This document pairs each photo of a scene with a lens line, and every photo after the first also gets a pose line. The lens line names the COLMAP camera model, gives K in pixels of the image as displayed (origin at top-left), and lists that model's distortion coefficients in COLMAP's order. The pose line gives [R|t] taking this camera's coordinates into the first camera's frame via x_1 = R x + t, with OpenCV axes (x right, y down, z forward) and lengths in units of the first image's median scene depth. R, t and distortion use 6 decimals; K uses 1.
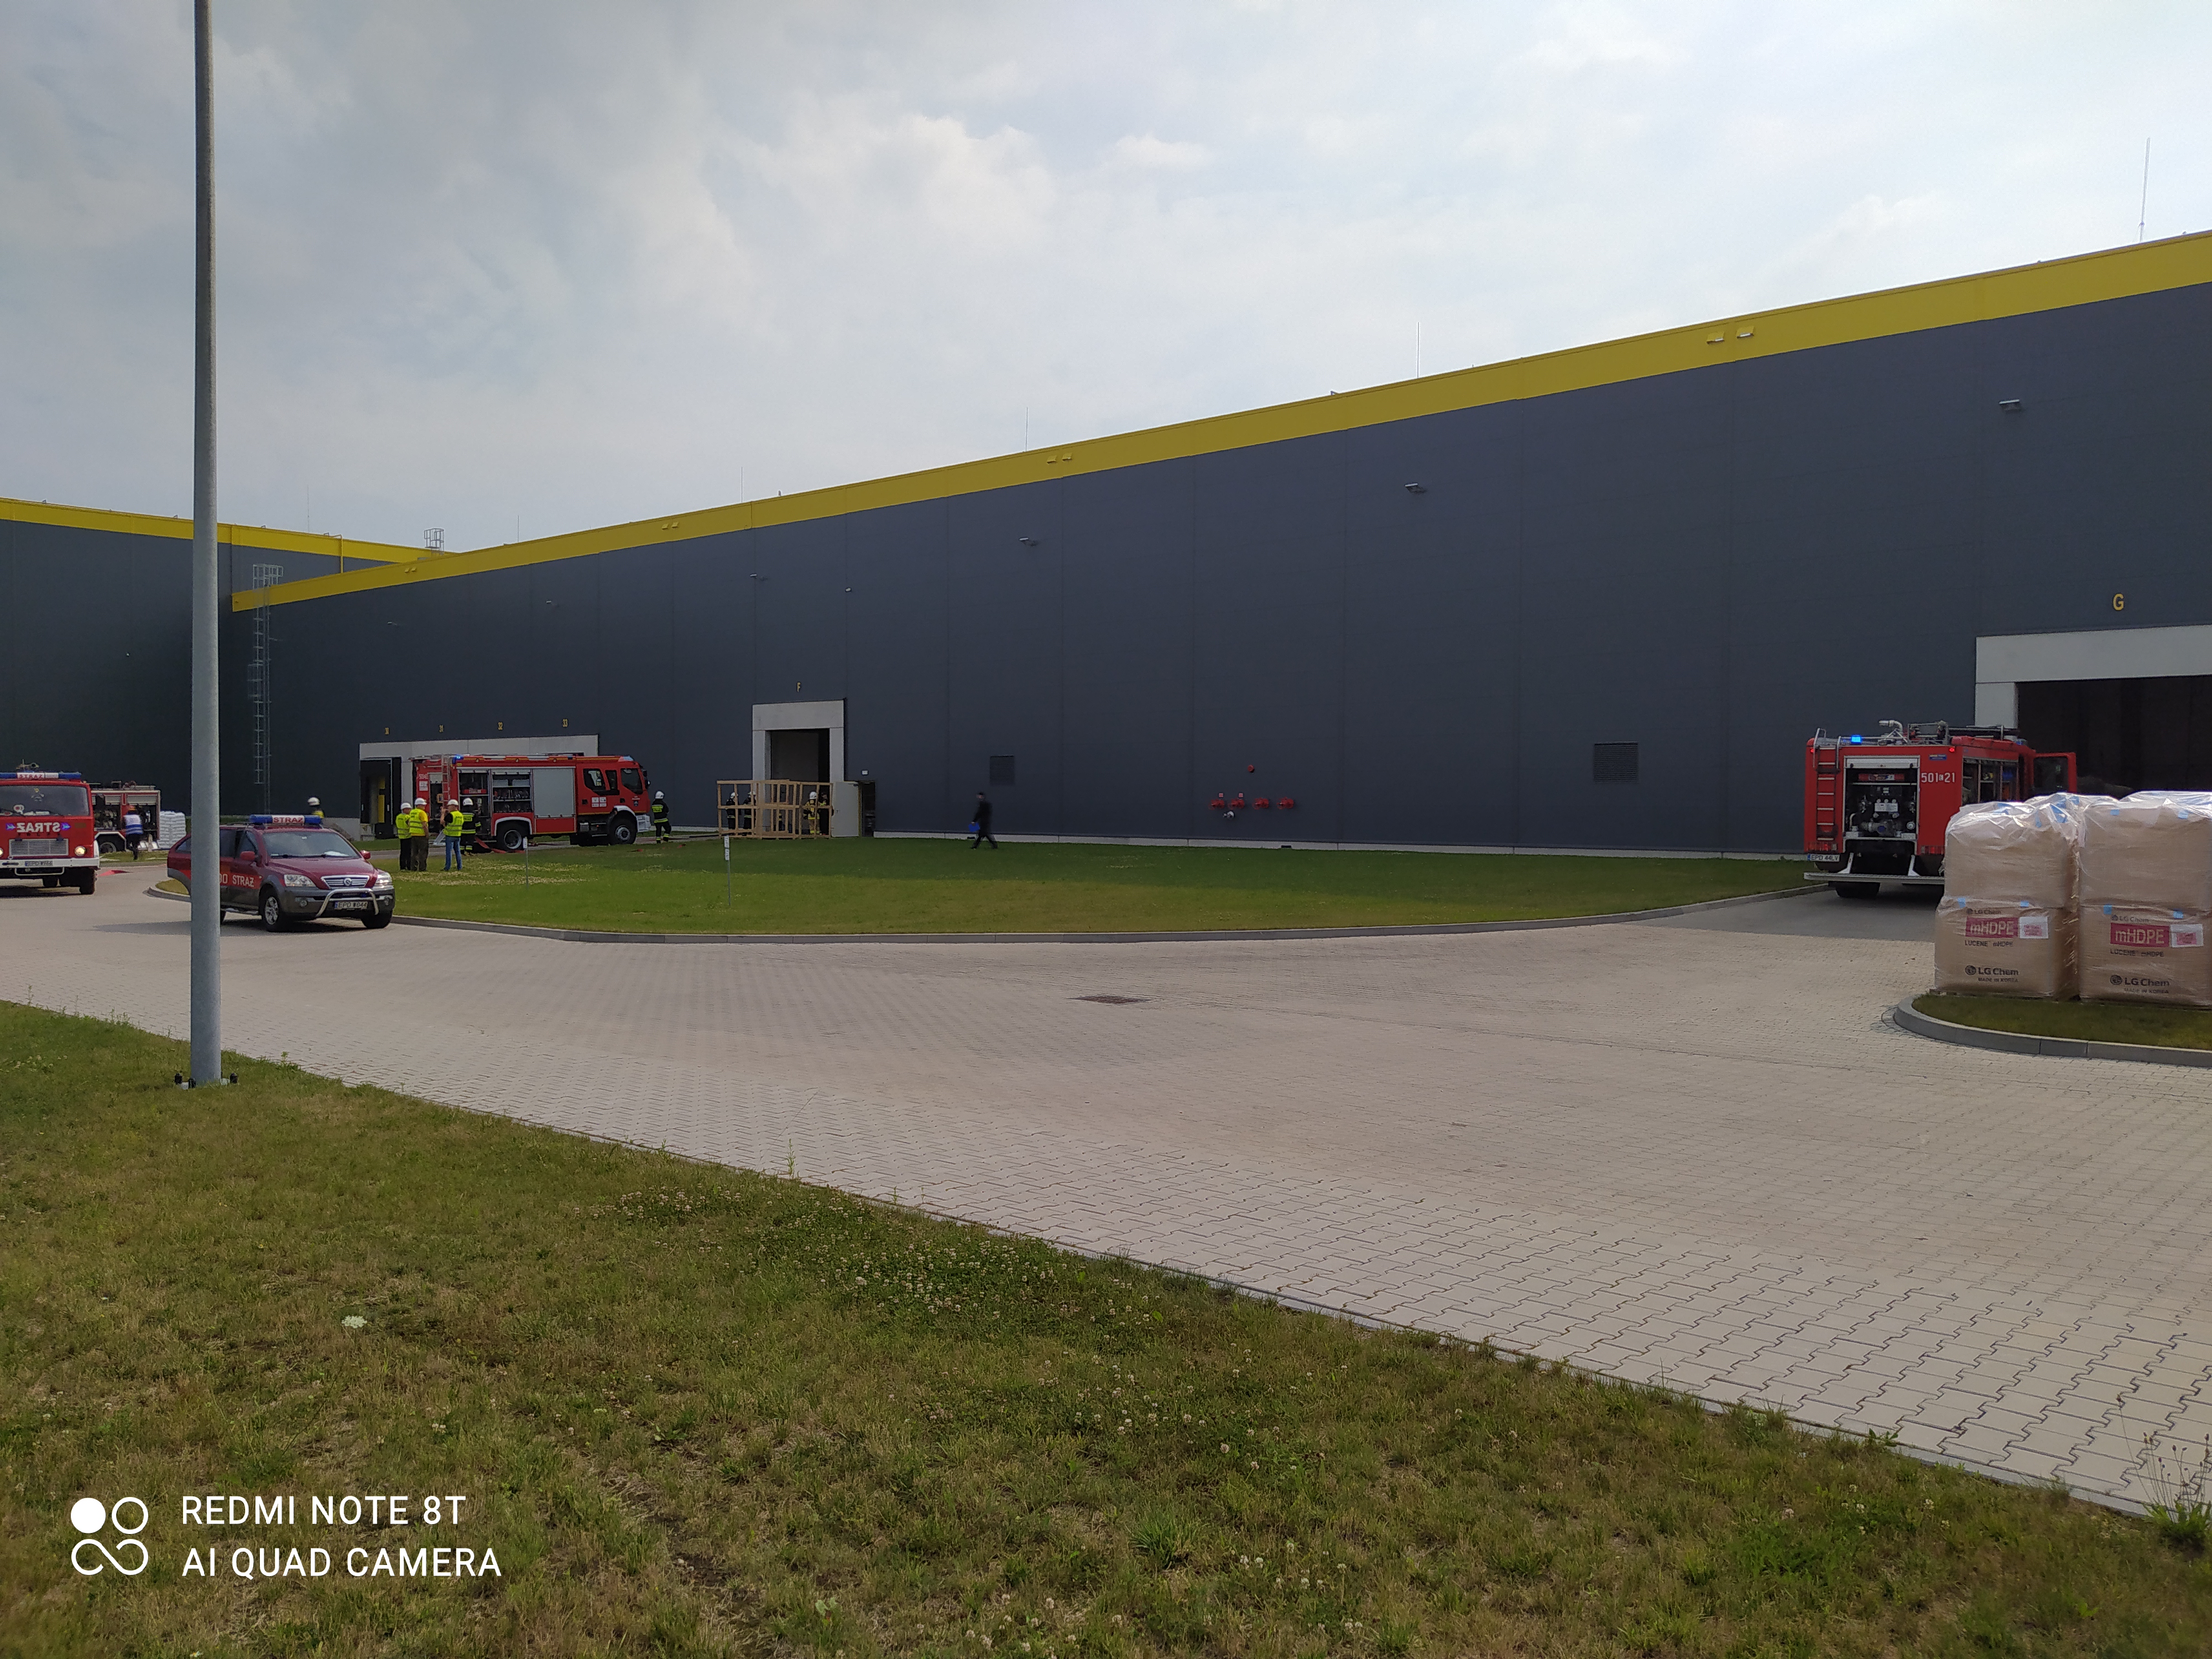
lens RADIAL K [[1694.5, 0, 1089.7], [0, 1694.5, 836.6], [0, 0, 1]] dist [0.088578, -0.007742]
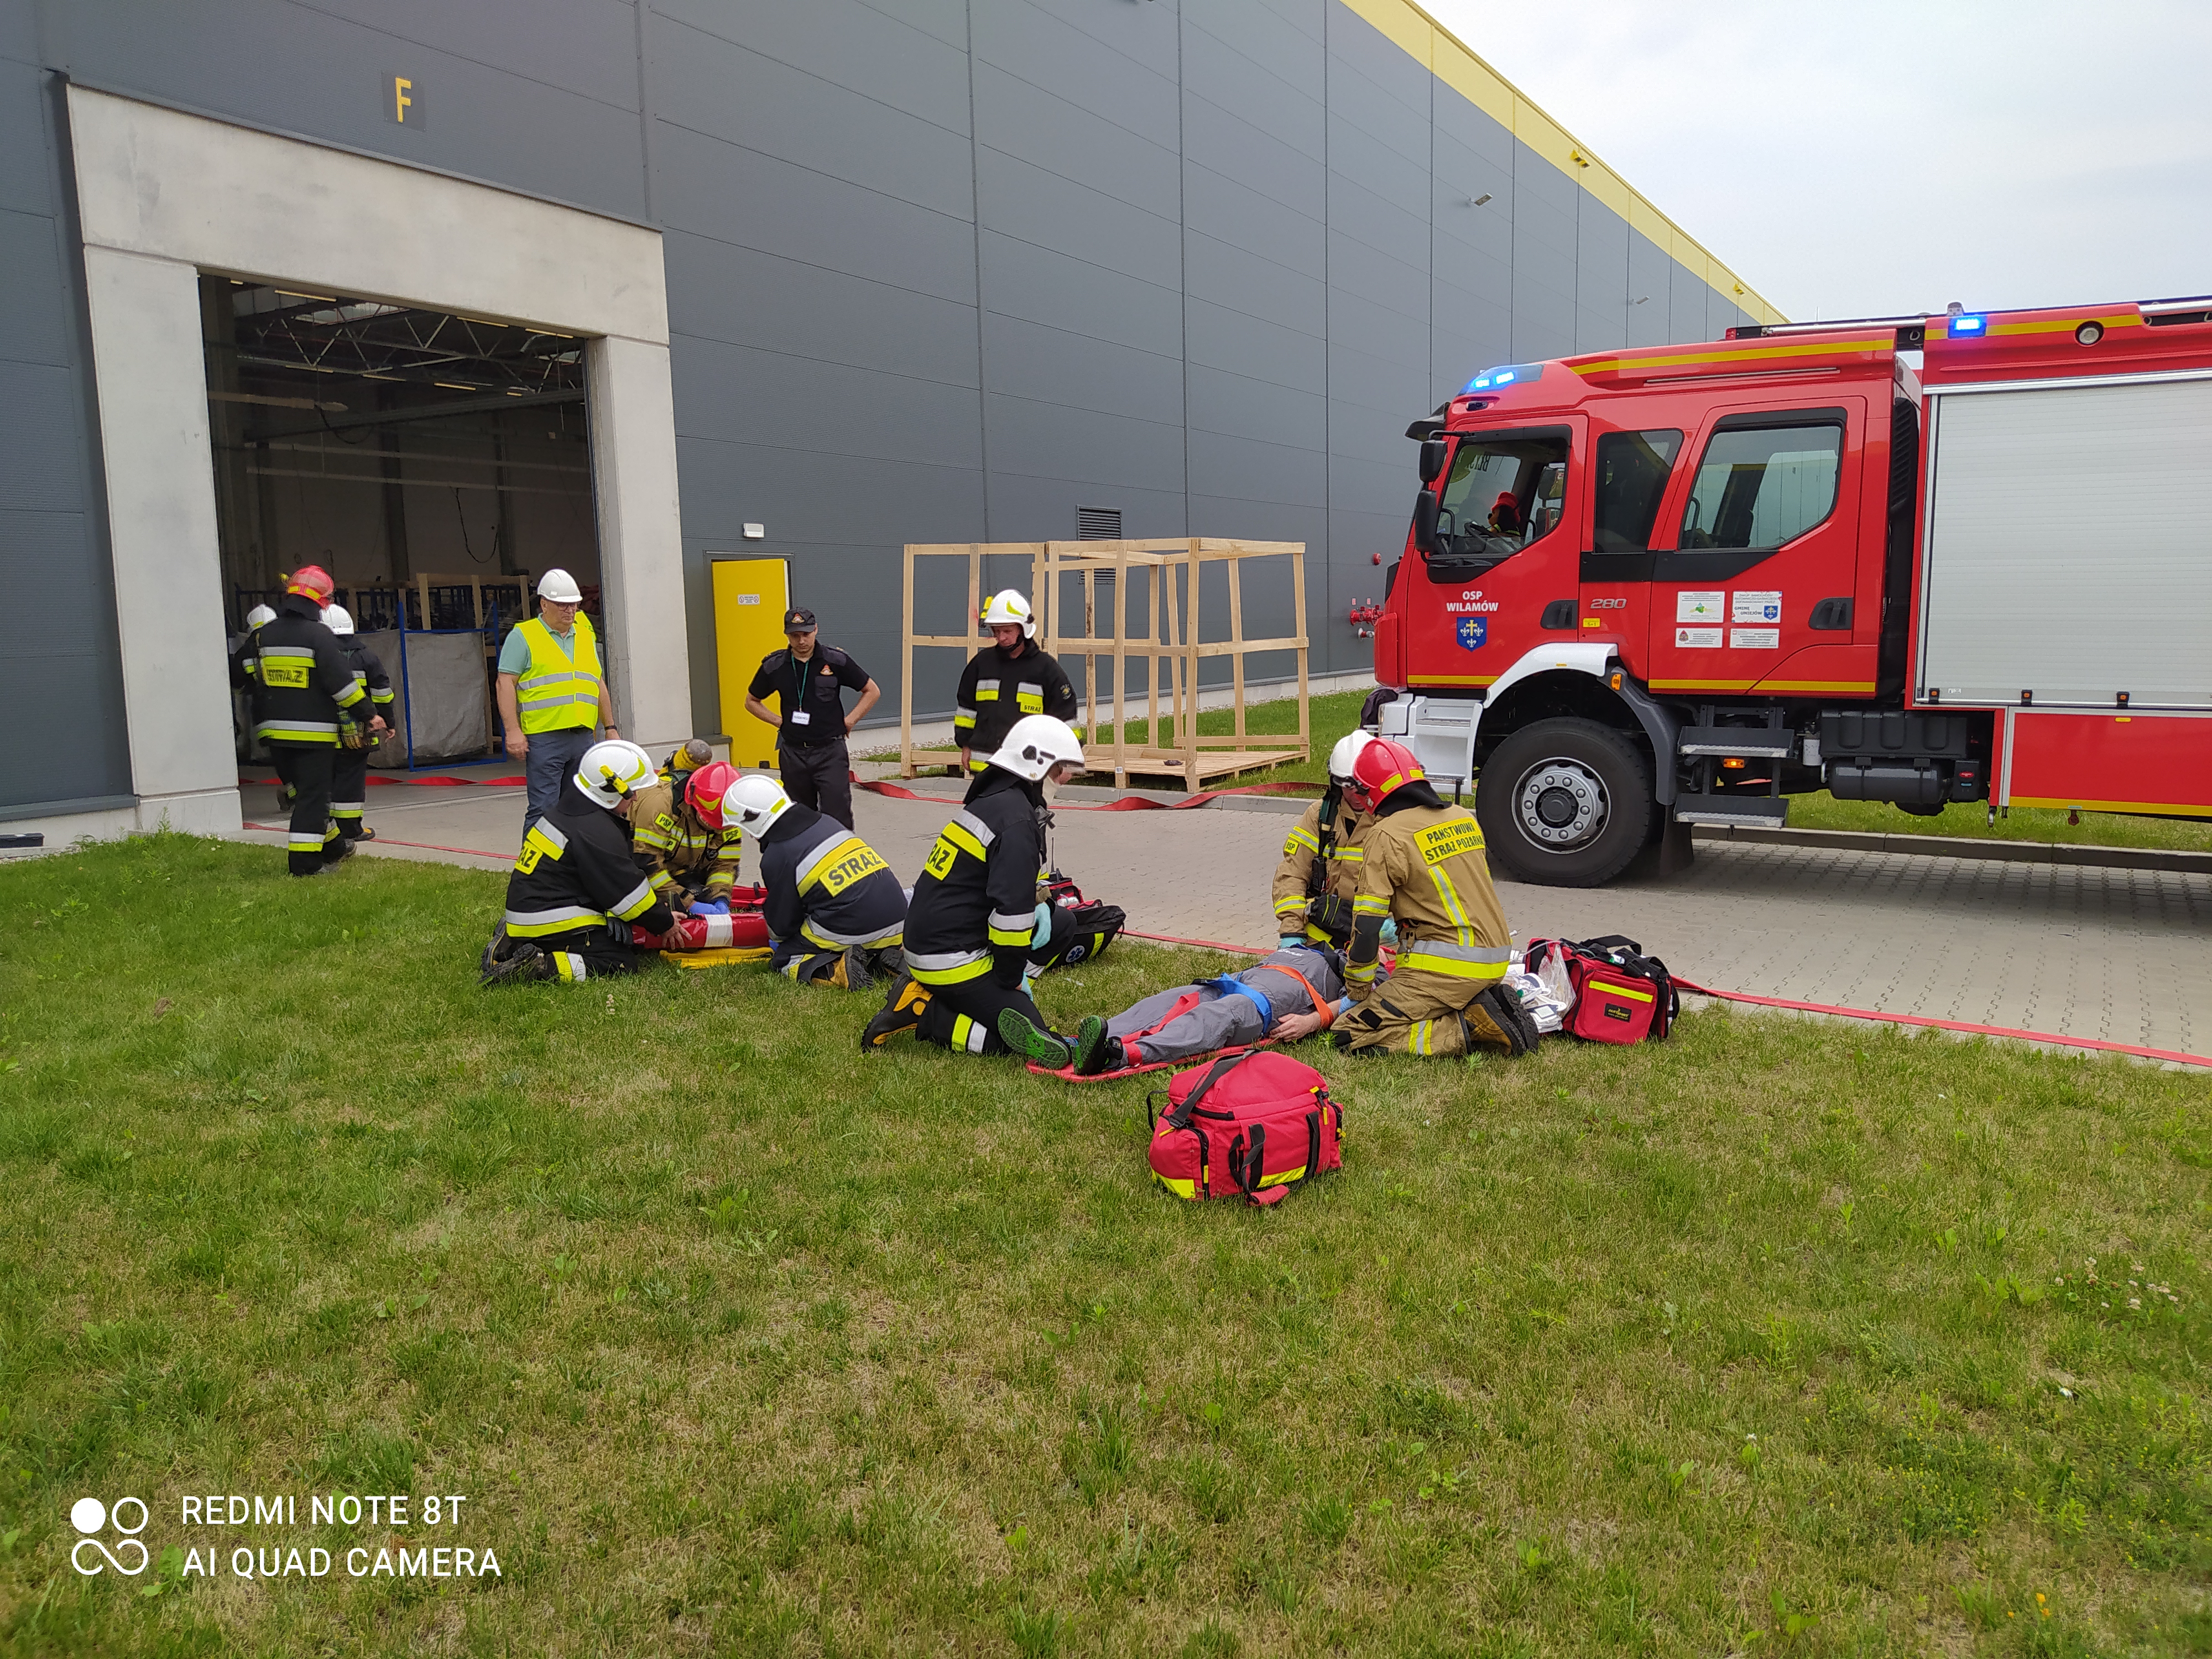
lens RADIAL K [[1647.6, 0, 1111.3], [0, 1647.6, 795.2], [0, 0, 1]] dist [0.121408, -0.140140]
pose [[-0.202513, -0.117690, 0.972182, -0.427545], [0.037255, 0.991107, 0.127742, -0.027164], [-0.978571, 0.062089, -0.196328, 1.018414]]
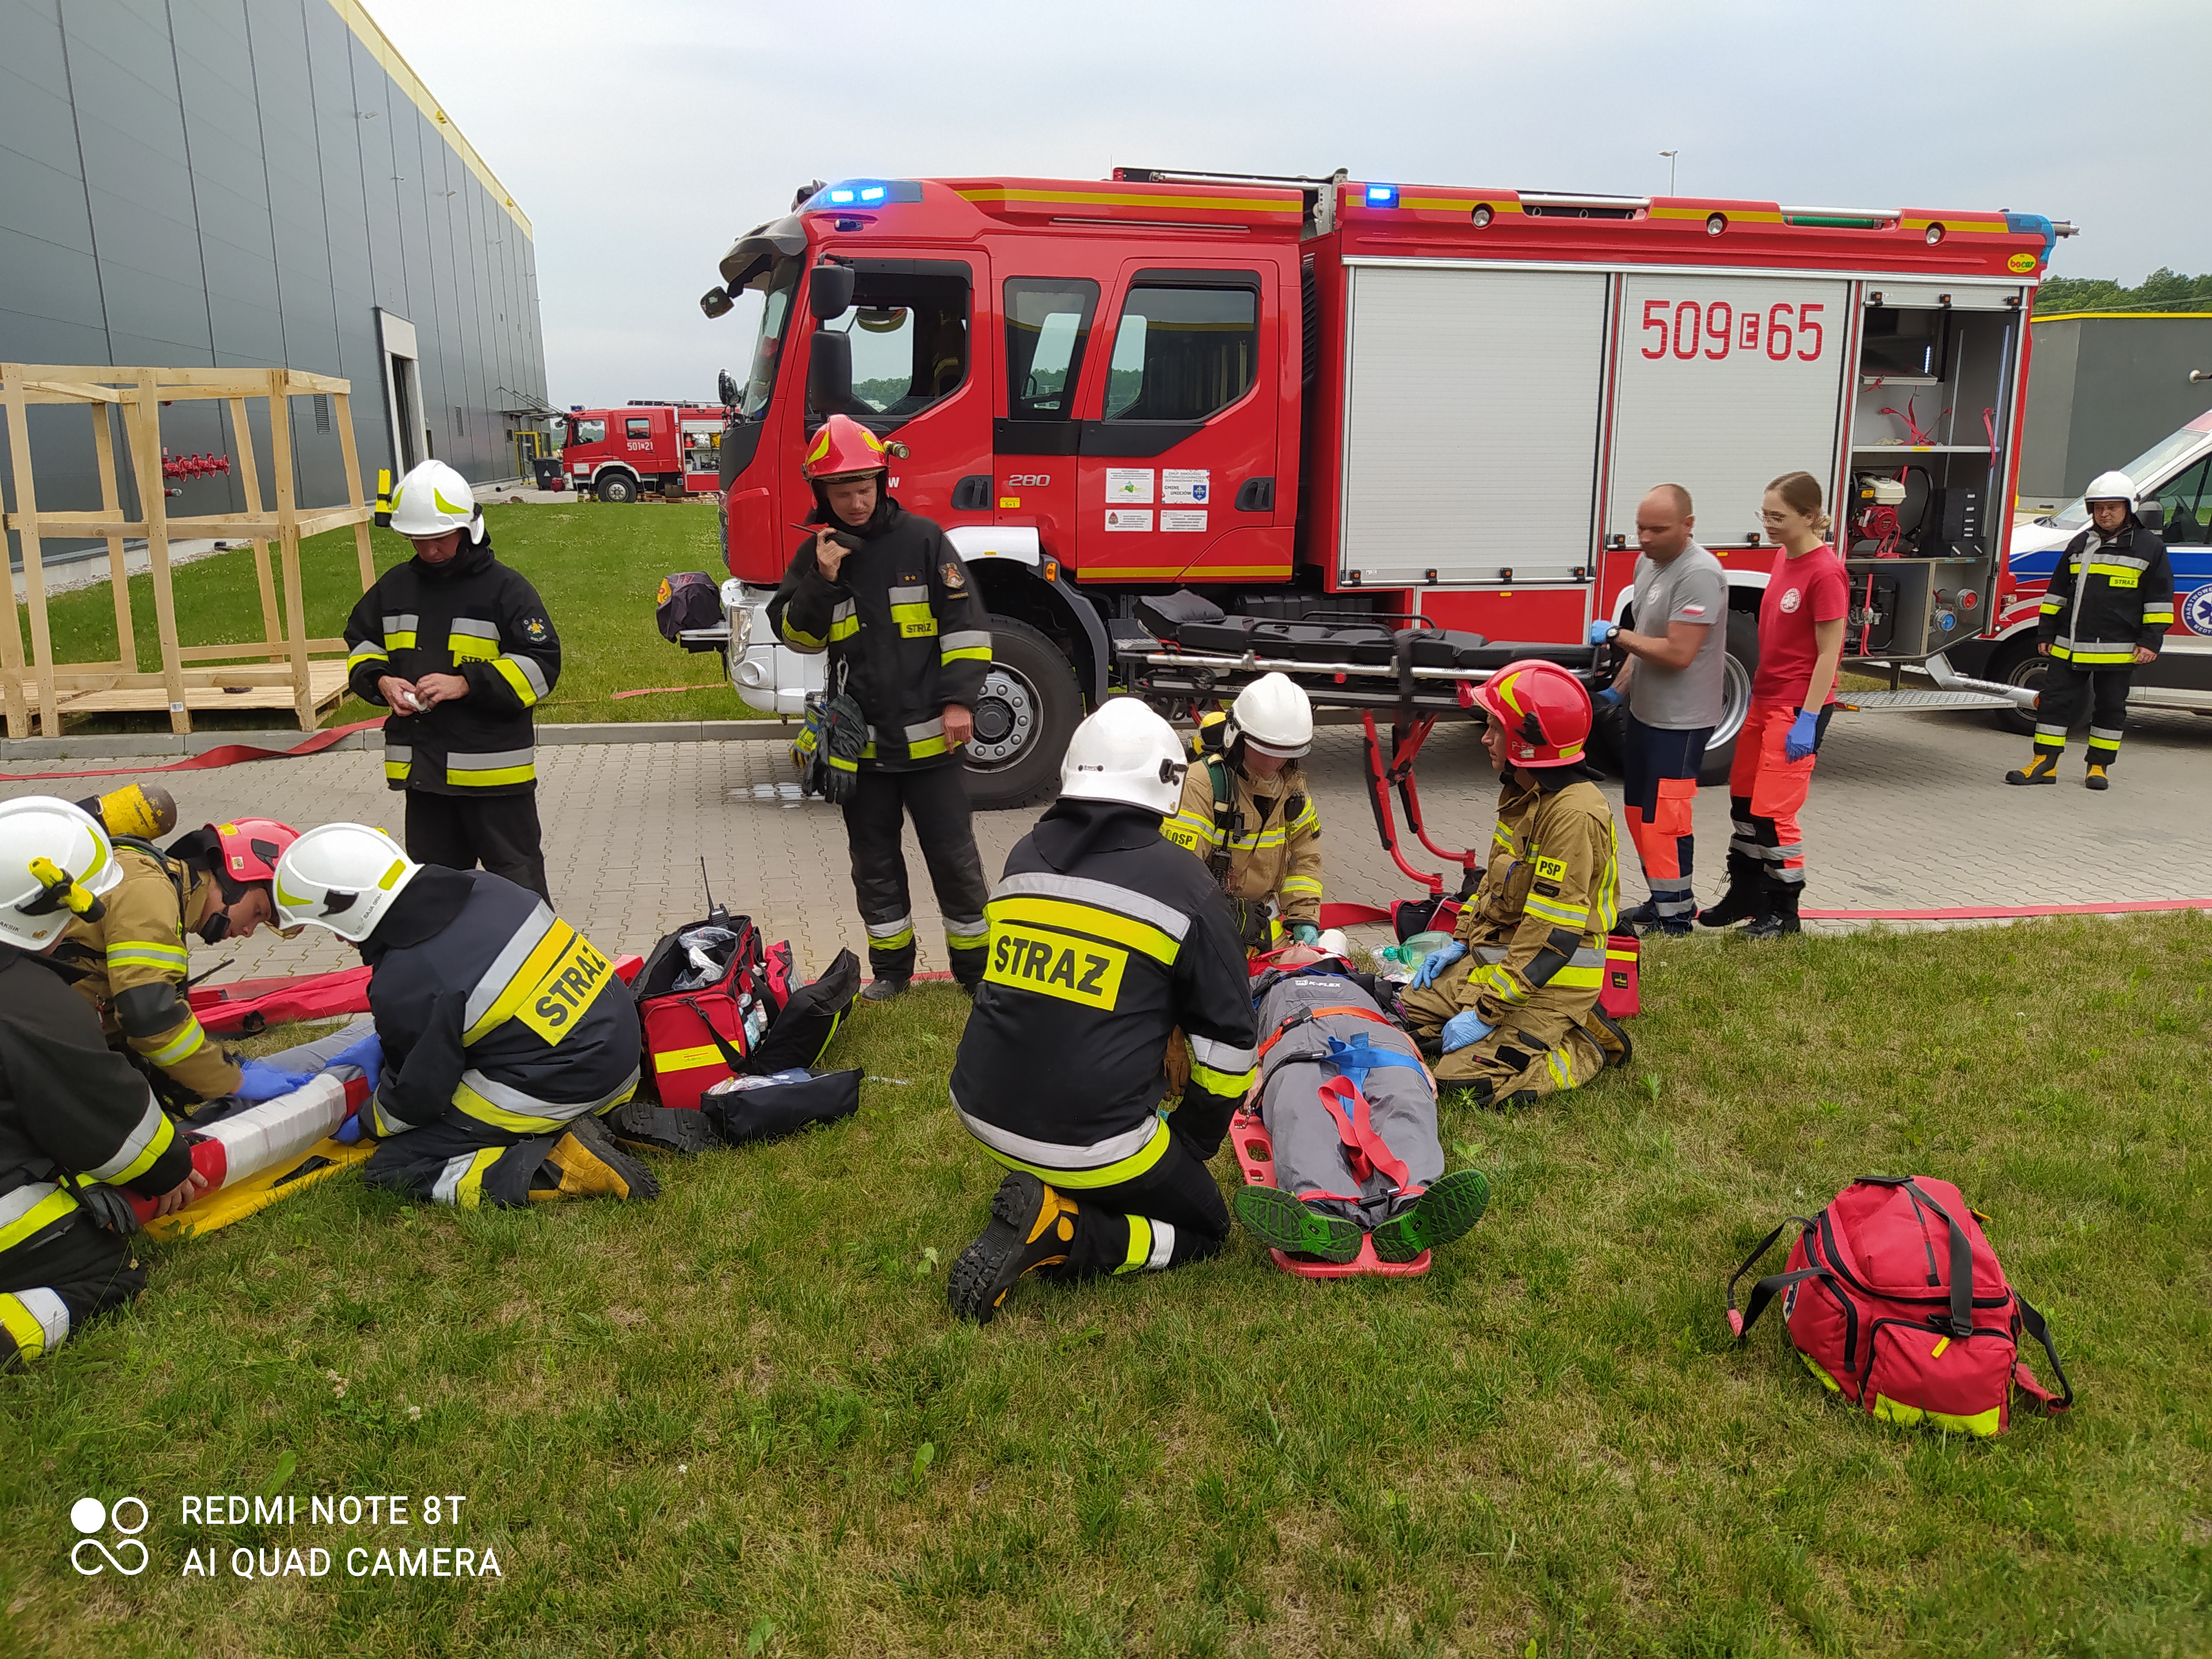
lens RADIAL K [[1645.1, 0, 1107.0], [0, 1645.1, 864.5], [0, 0, 1]] dist [0.020356, -0.003013]
pose [[-0.801394, -0.153002, 0.578237, -0.375843], [0.013674, 0.961791, 0.273442, -0.029605], [-0.597980, 0.227042, -0.768682, 1.044843]]
